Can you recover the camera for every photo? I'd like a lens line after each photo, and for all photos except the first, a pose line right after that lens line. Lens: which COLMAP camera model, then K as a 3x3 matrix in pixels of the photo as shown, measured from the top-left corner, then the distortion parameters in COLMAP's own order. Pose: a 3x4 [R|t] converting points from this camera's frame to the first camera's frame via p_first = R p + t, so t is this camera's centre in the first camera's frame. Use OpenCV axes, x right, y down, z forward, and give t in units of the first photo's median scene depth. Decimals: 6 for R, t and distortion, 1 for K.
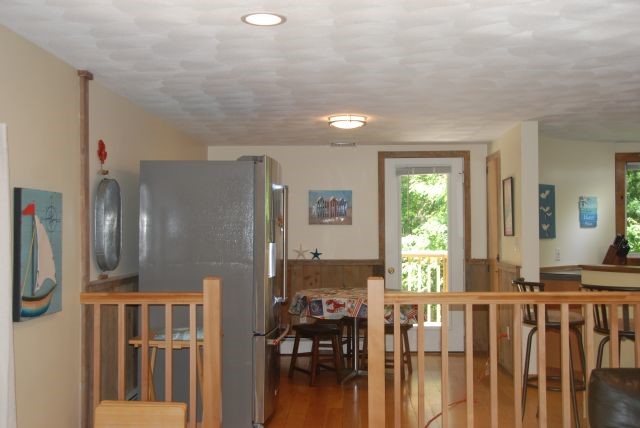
lens RADIAL K [[720.3, 0, 319.9], [0, 720.3, 215.0], [0, 0, 1]] dist [-0.006465, 0.000000]
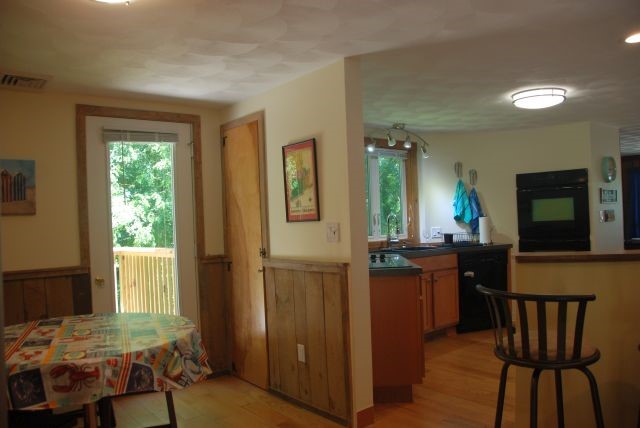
lens RADIAL K [[545.5, 0, 319.2], [0, 545.5, 212.8], [0, 0, 1]] dist [-0.013916, 0.003362]
pose [[0.784259, -0.020660, 0.620089, -0.055982], [0.020031, 0.999768, 0.007976, 0.012902], [-0.620110, 0.006166, 0.784491, 0.468043]]
